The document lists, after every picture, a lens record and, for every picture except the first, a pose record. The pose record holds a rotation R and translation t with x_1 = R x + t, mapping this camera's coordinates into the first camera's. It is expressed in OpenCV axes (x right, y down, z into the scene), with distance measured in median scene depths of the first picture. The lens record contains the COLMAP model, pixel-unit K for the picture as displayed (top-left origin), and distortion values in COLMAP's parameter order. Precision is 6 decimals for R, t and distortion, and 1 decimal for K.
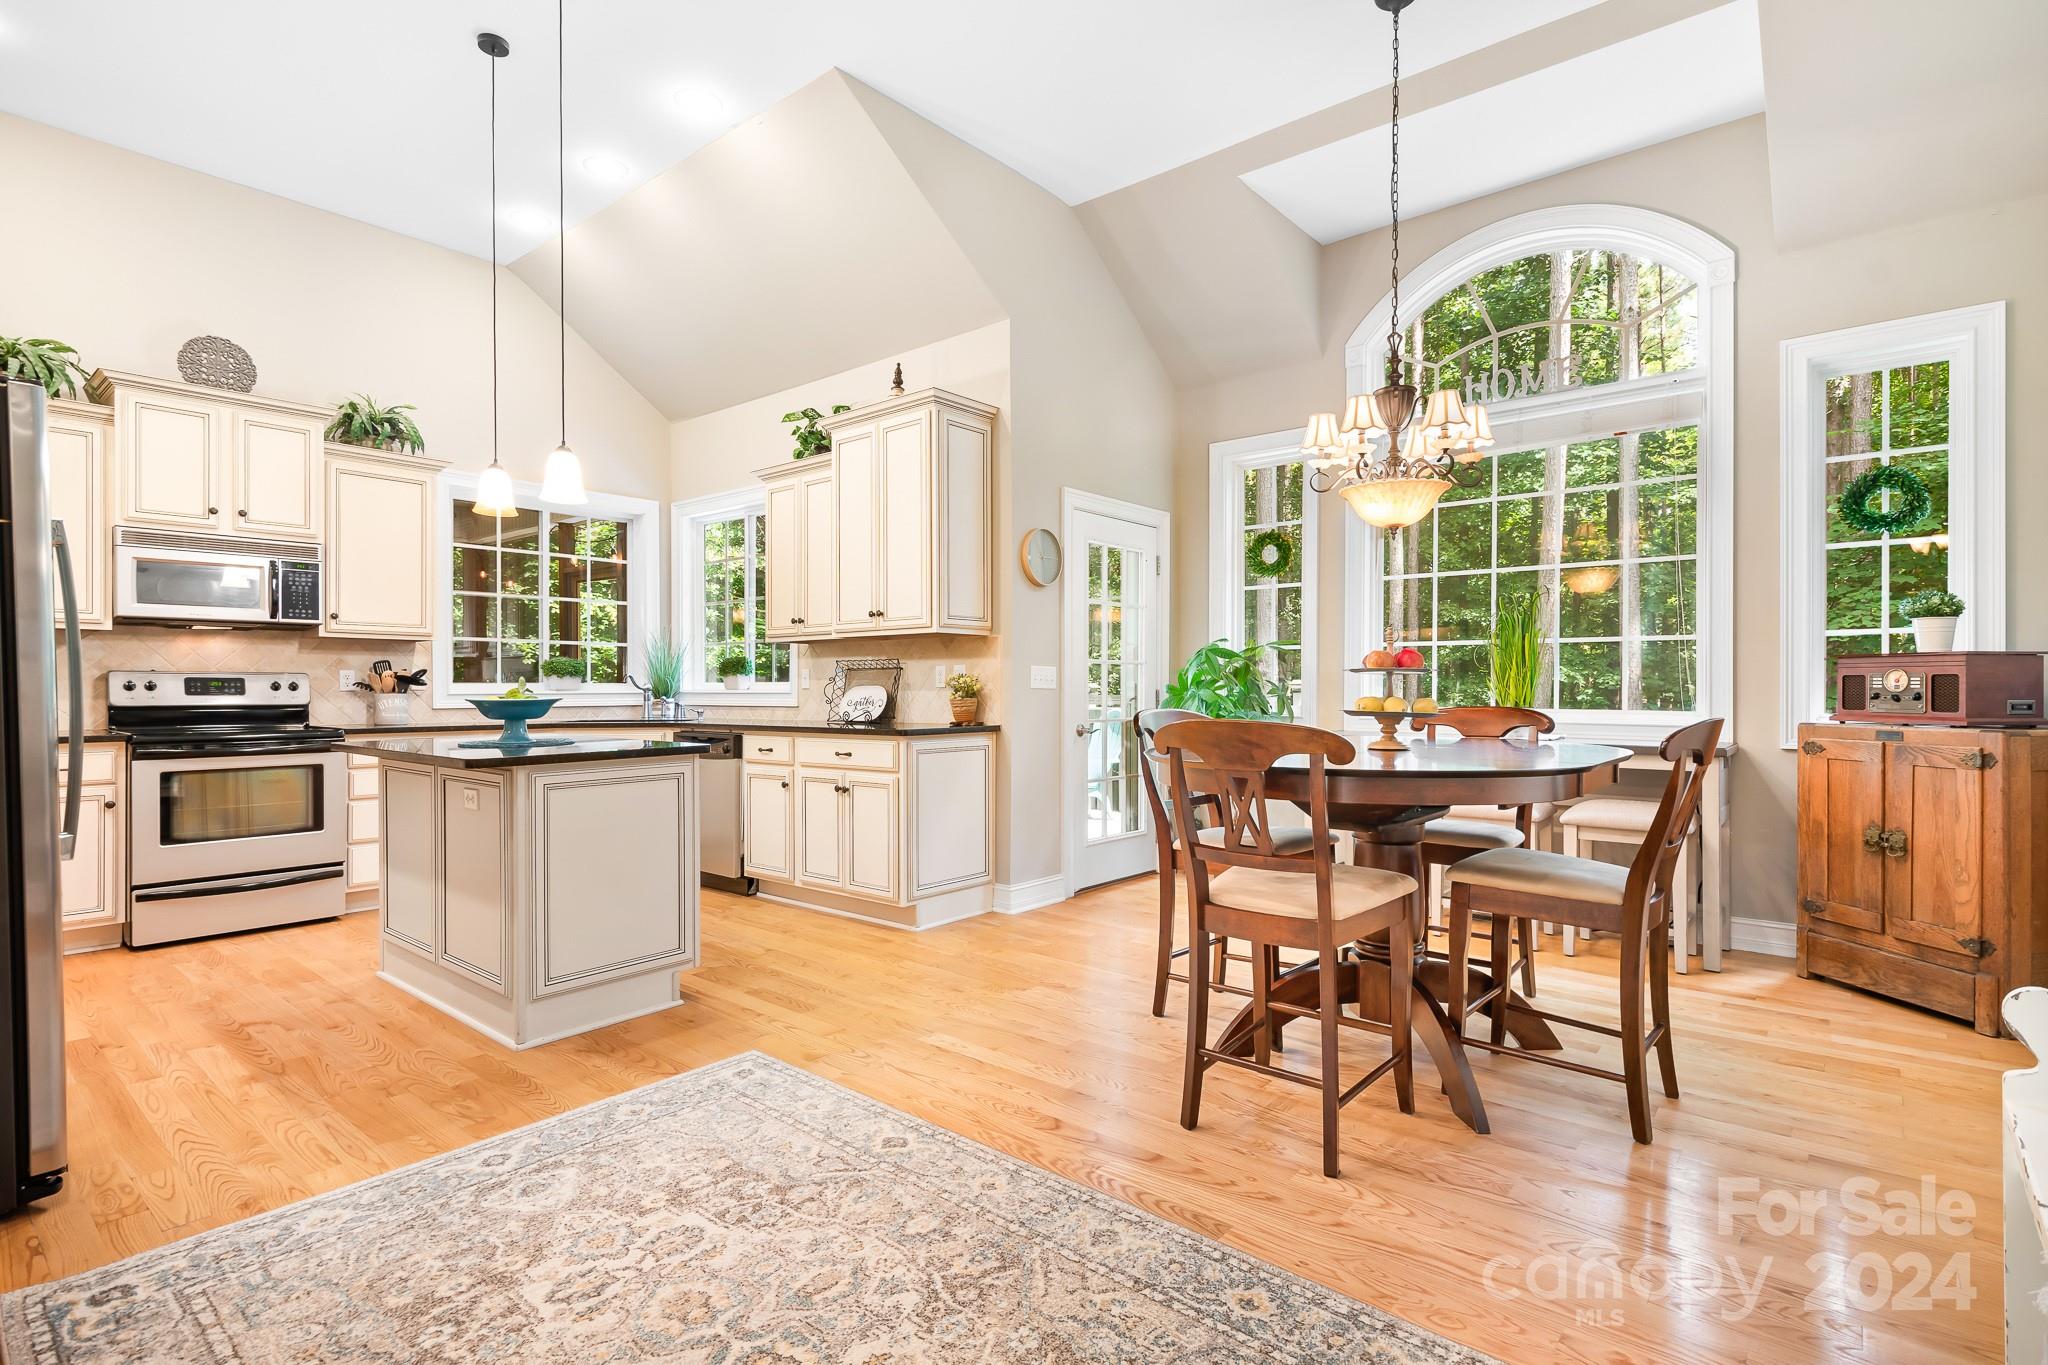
lens RADIAL K [[991.6, 0, 1012.1], [0, 991.6, 686.6], [0, 0, 1]] dist [-0.000011, -0.000857]
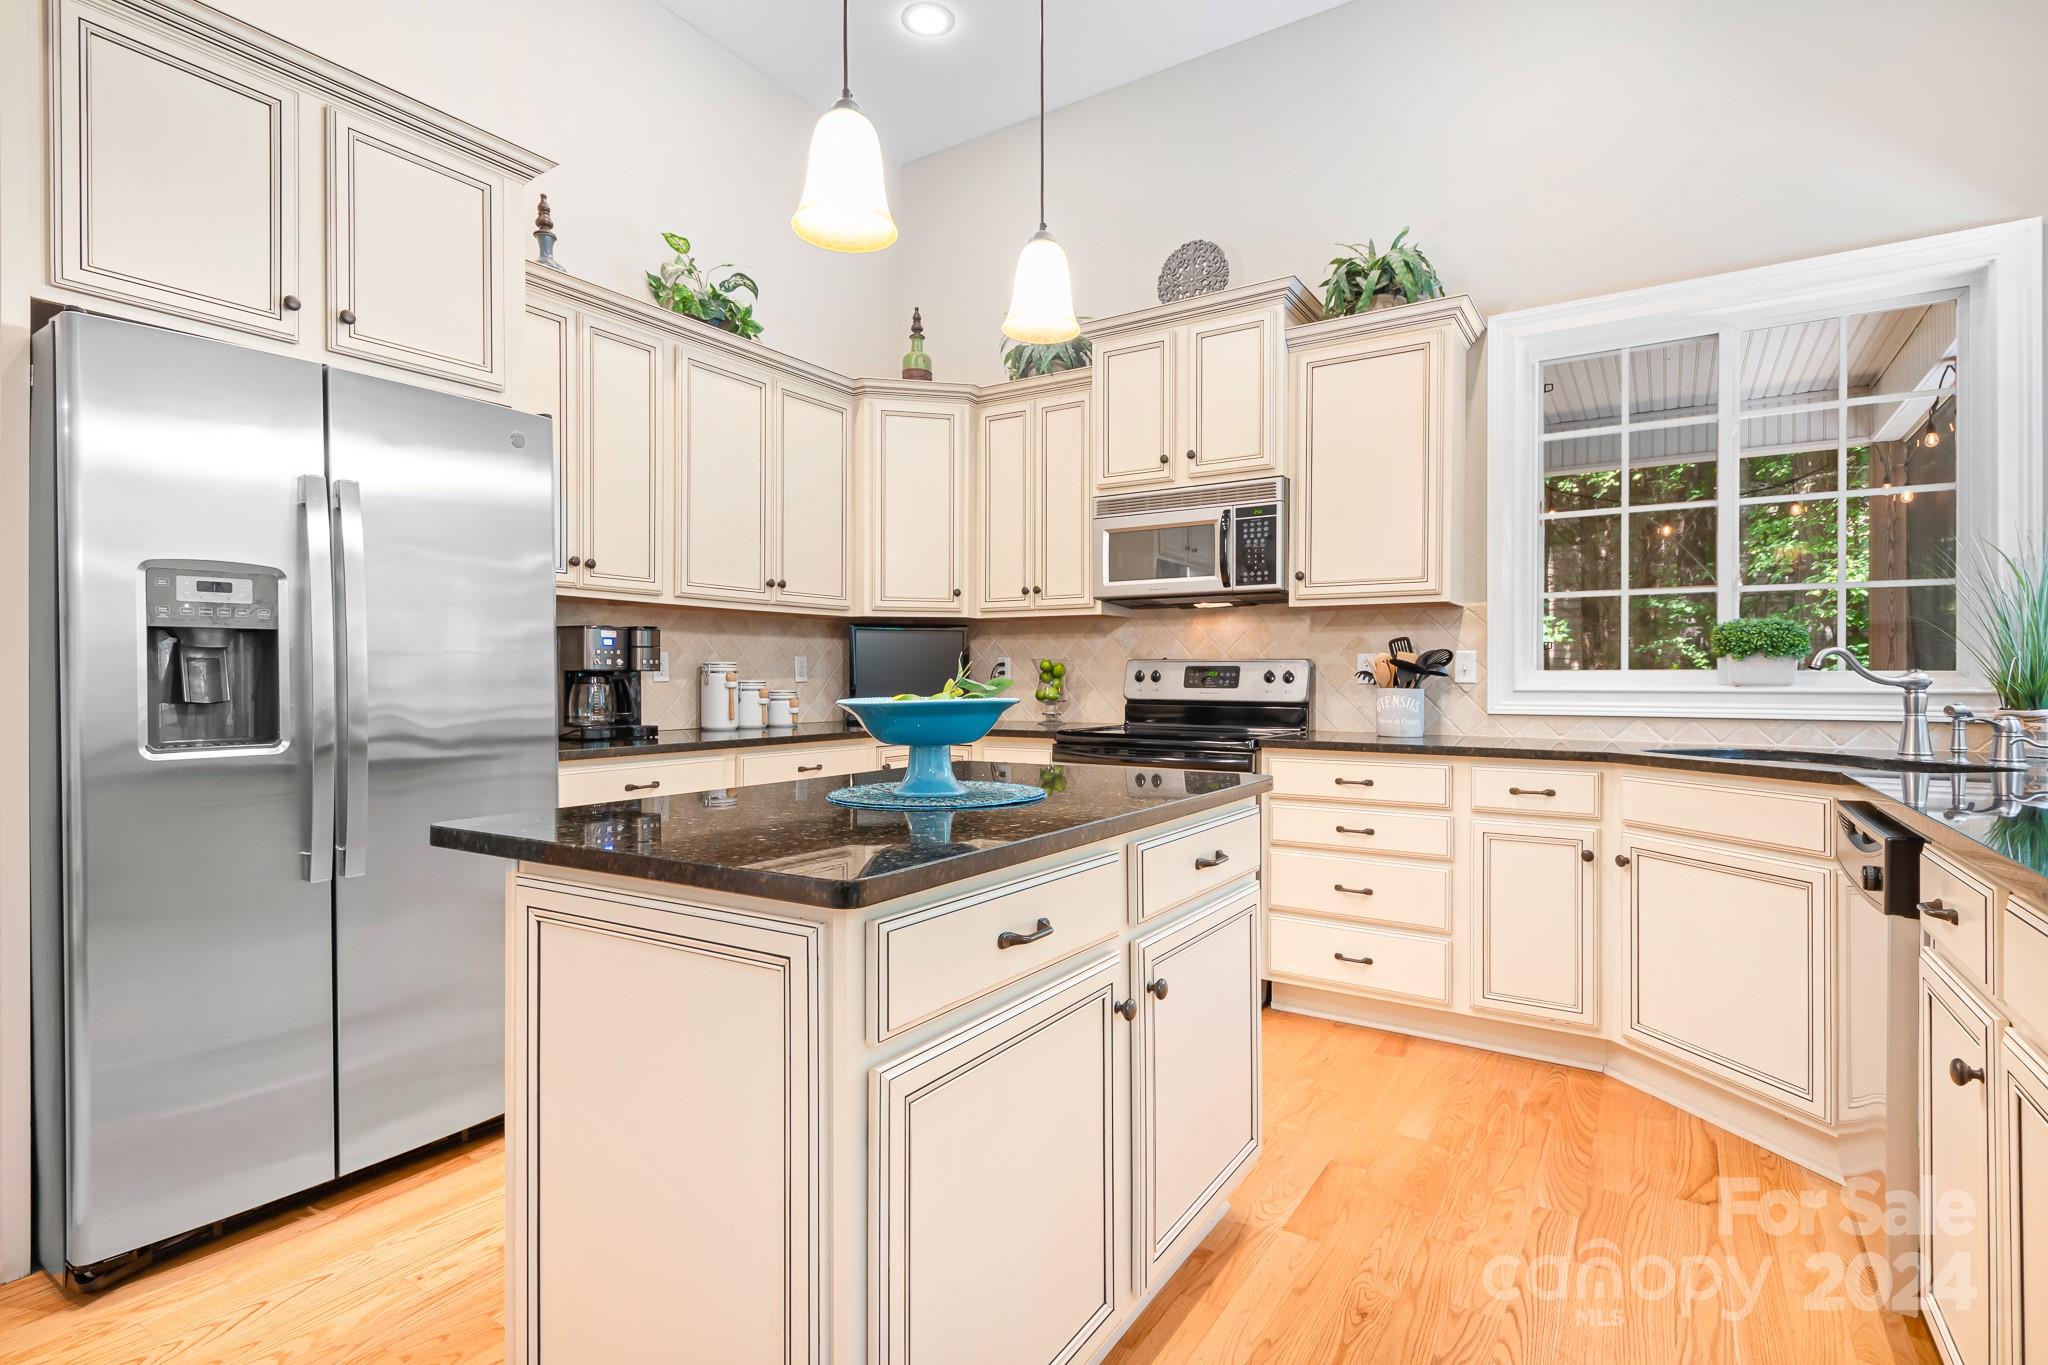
lens RADIAL K [[991.6, 0, 1028.3], [0, 991.6, 681.5], [0, 0, 1]] dist [-0.000011, -0.000857]
pose [[0.135388, 0.003891, -0.990785, -0.025534], [-0.000435, 0.999992, 0.003868, 0.000477], [0.990793, -0.000092, 0.135389, 0.924153]]
